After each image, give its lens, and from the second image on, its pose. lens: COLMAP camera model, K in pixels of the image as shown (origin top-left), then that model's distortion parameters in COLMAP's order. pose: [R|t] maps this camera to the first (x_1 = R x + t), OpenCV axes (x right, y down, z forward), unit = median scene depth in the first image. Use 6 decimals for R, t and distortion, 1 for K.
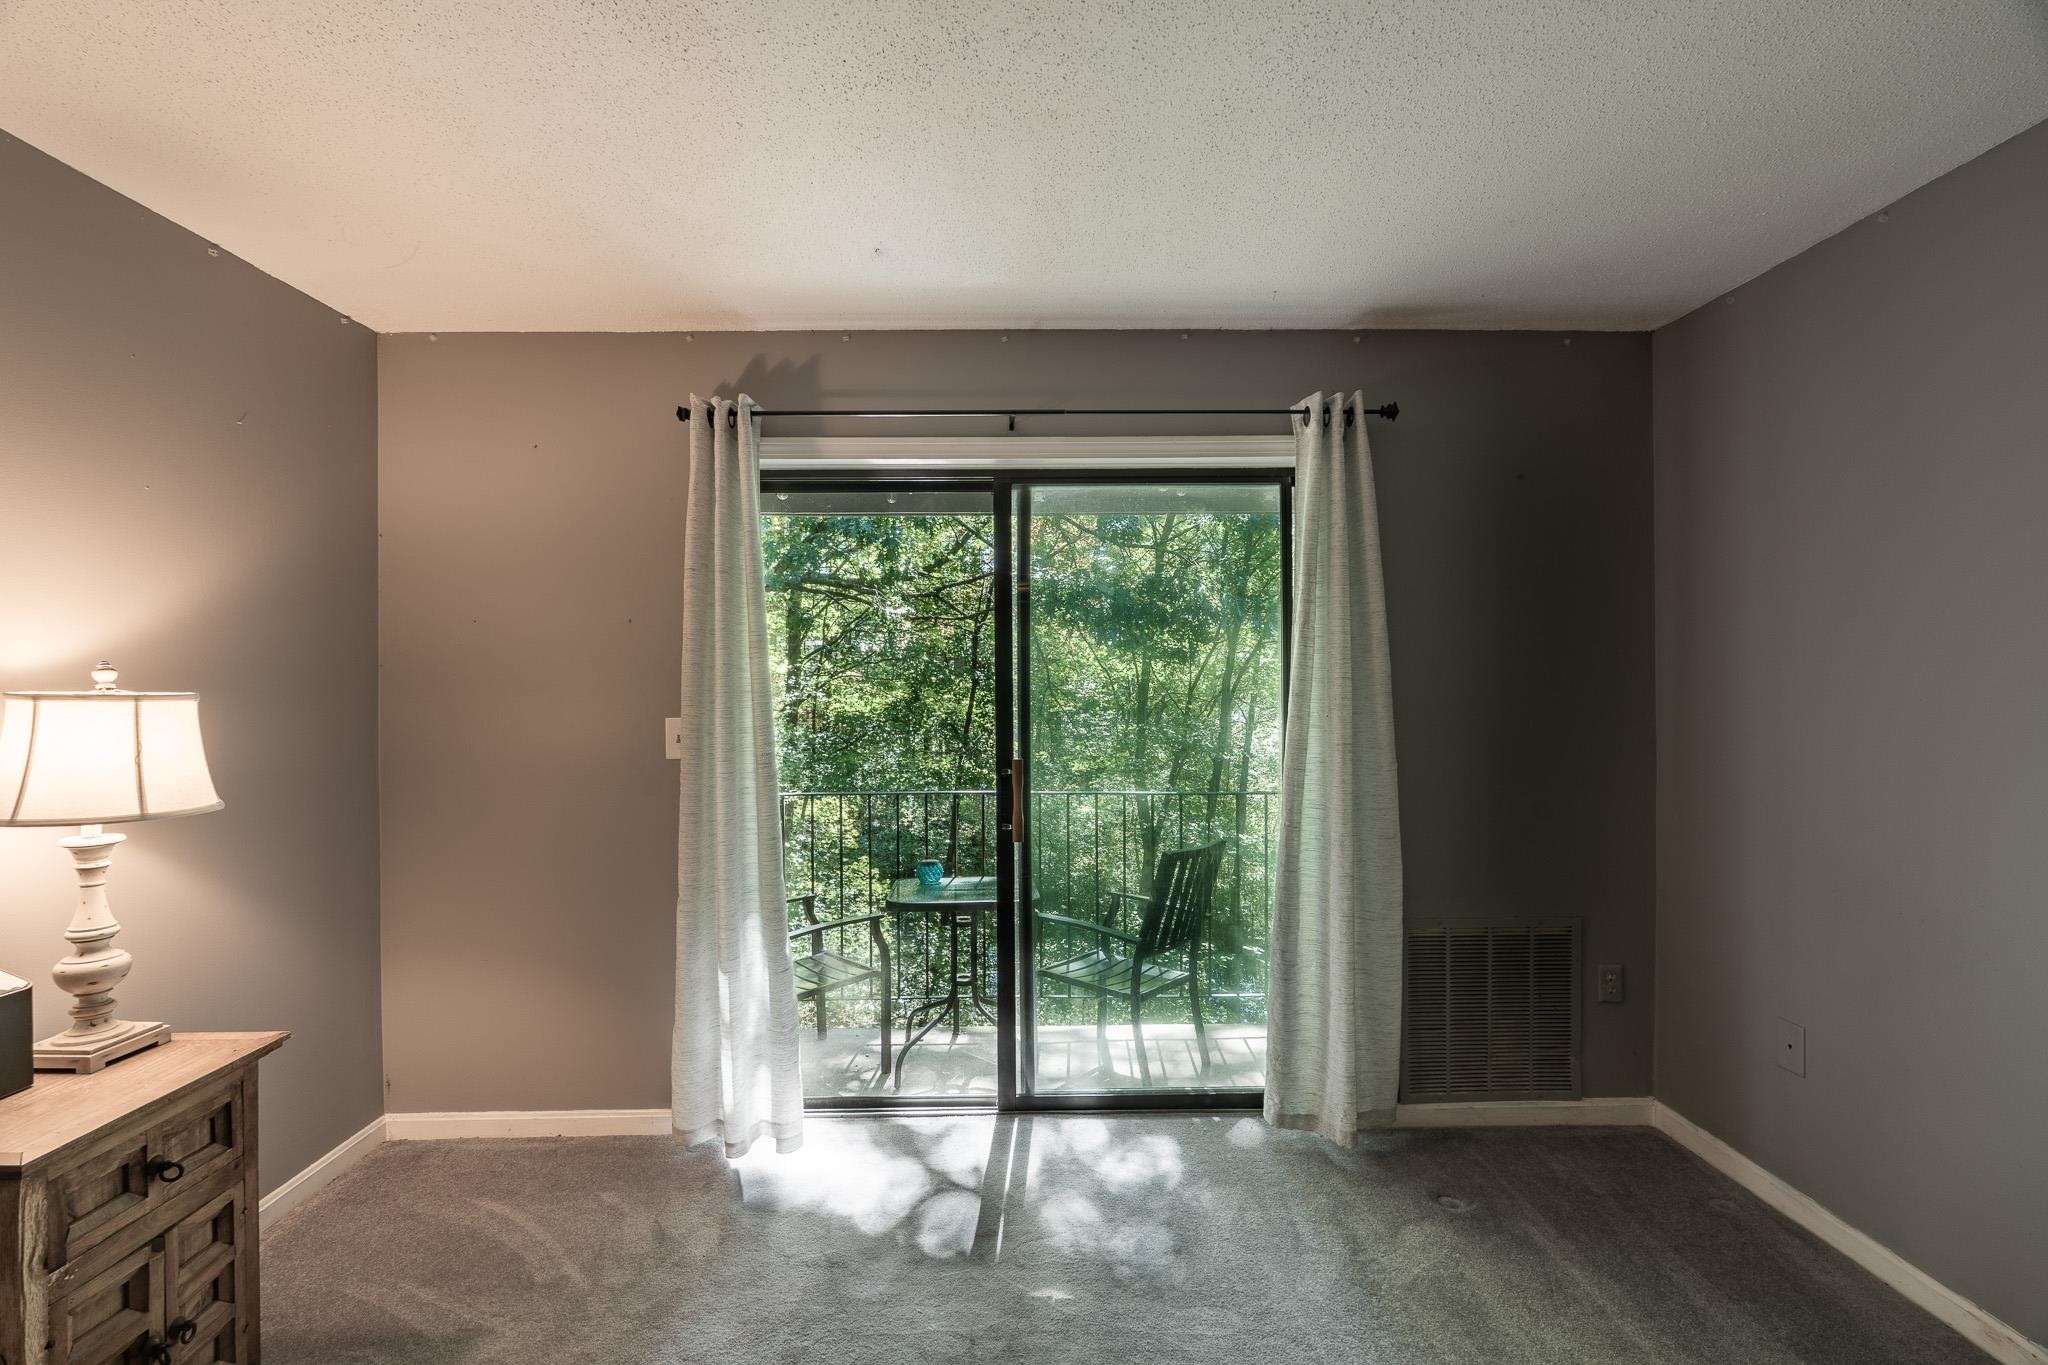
lens RADIAL K [[895.0, 0, 1029.0], [0, 895.0, 679.0], [0, 0, 1]] dist [-0.007334, 0.001299]
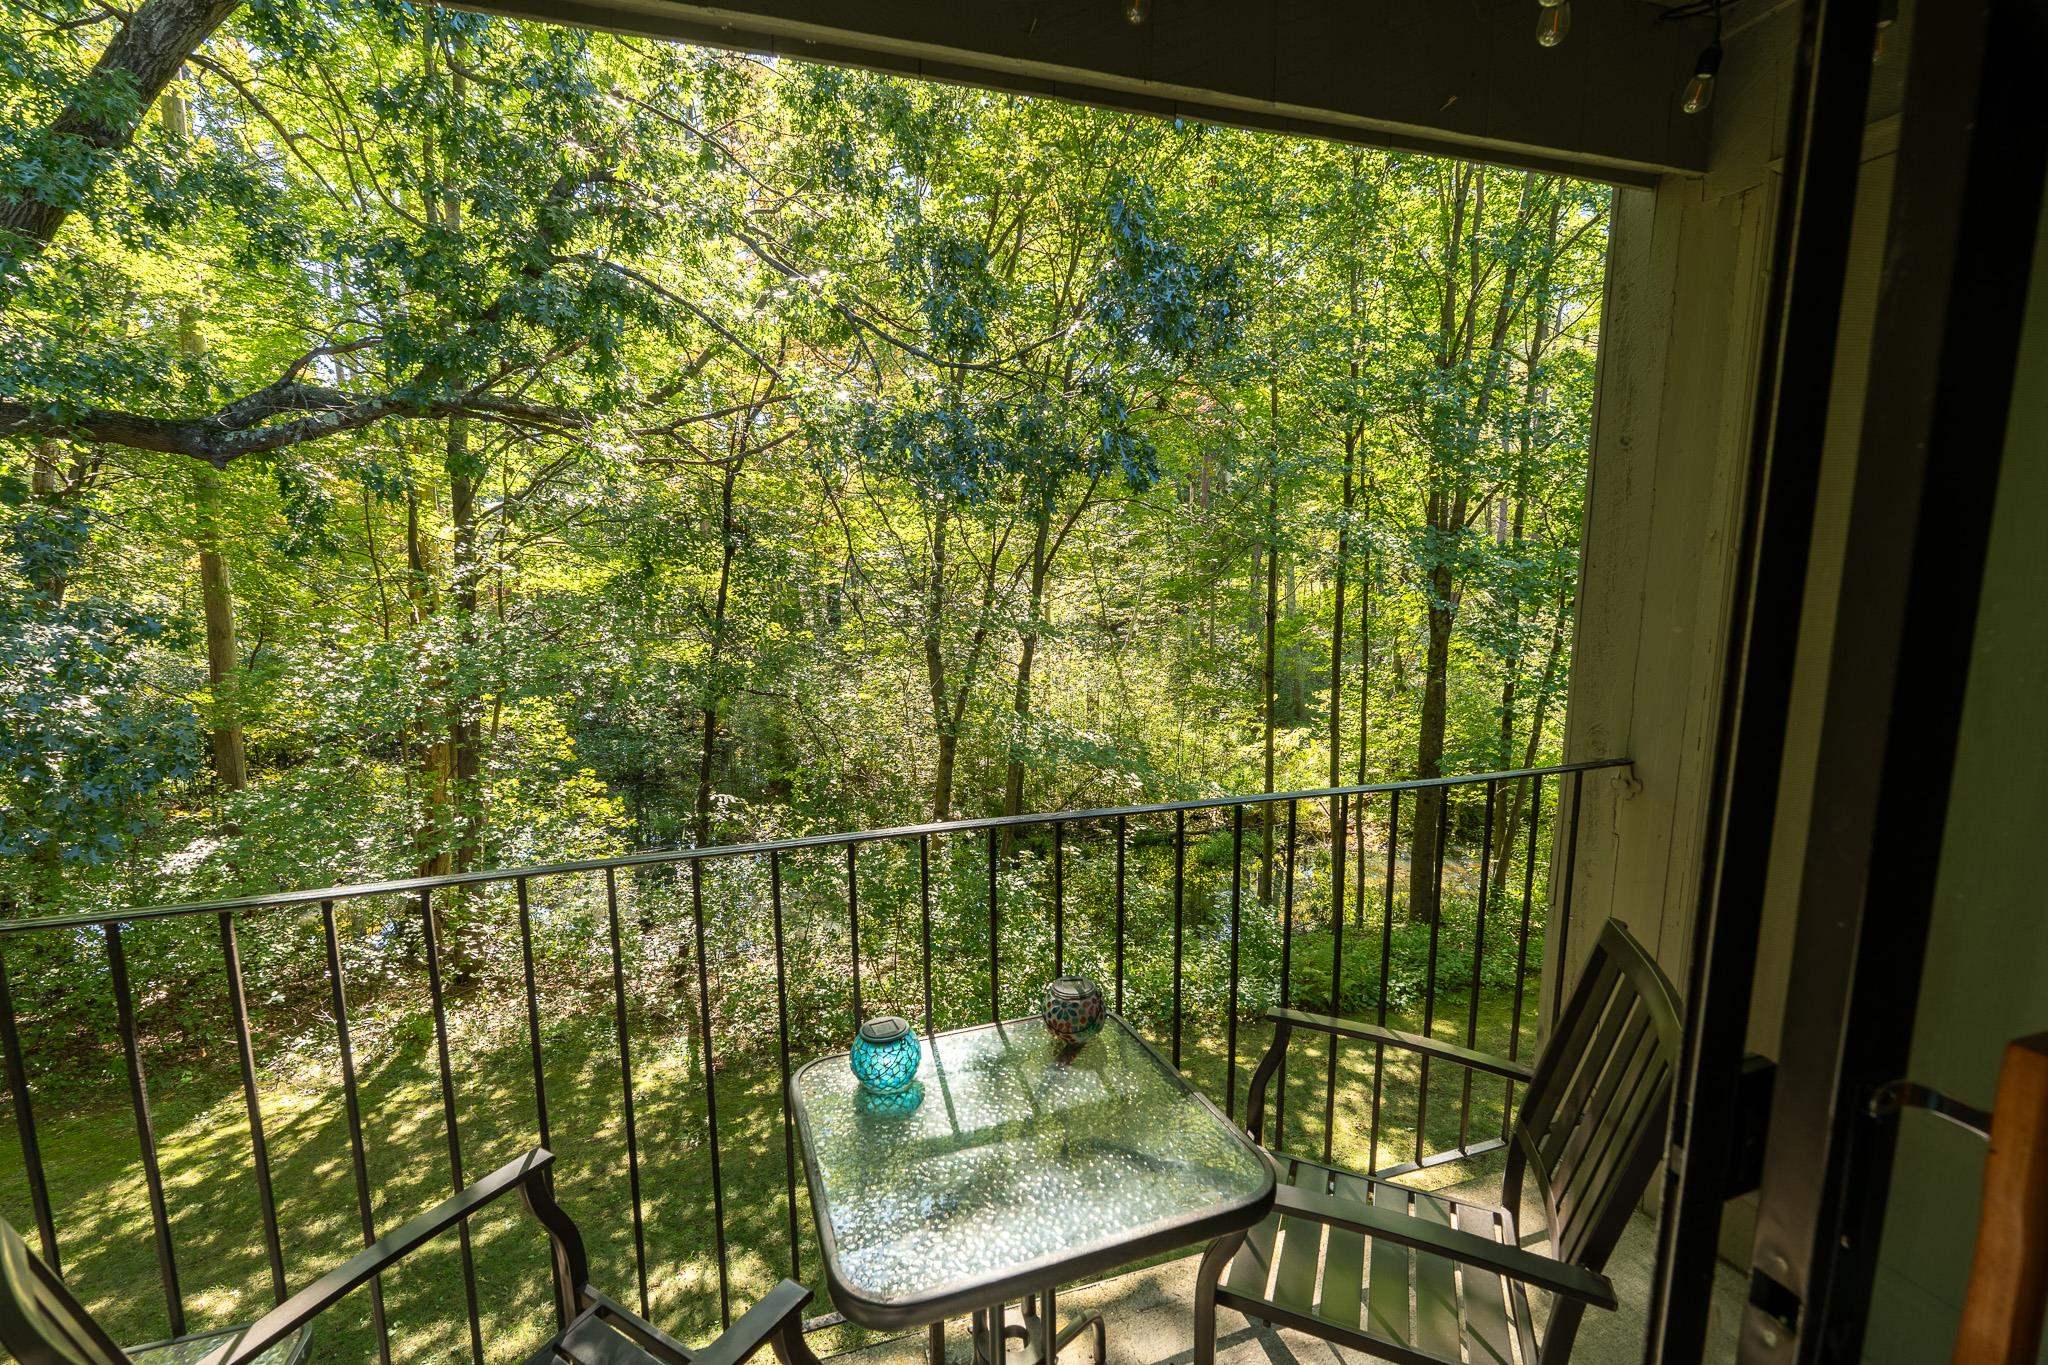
lens RADIAL K [[895.0, 0, 1019.3], [0, 895.0, 678.8], [0, 0, 1]] dist [-0.007334, 0.001299]
pose [[0.958406, -0.041944, 0.282308, -0.042201], [0.000212, 0.989247, 0.146256, 0.000385], [-0.285407, -0.140113, 0.948109, 0.177890]]
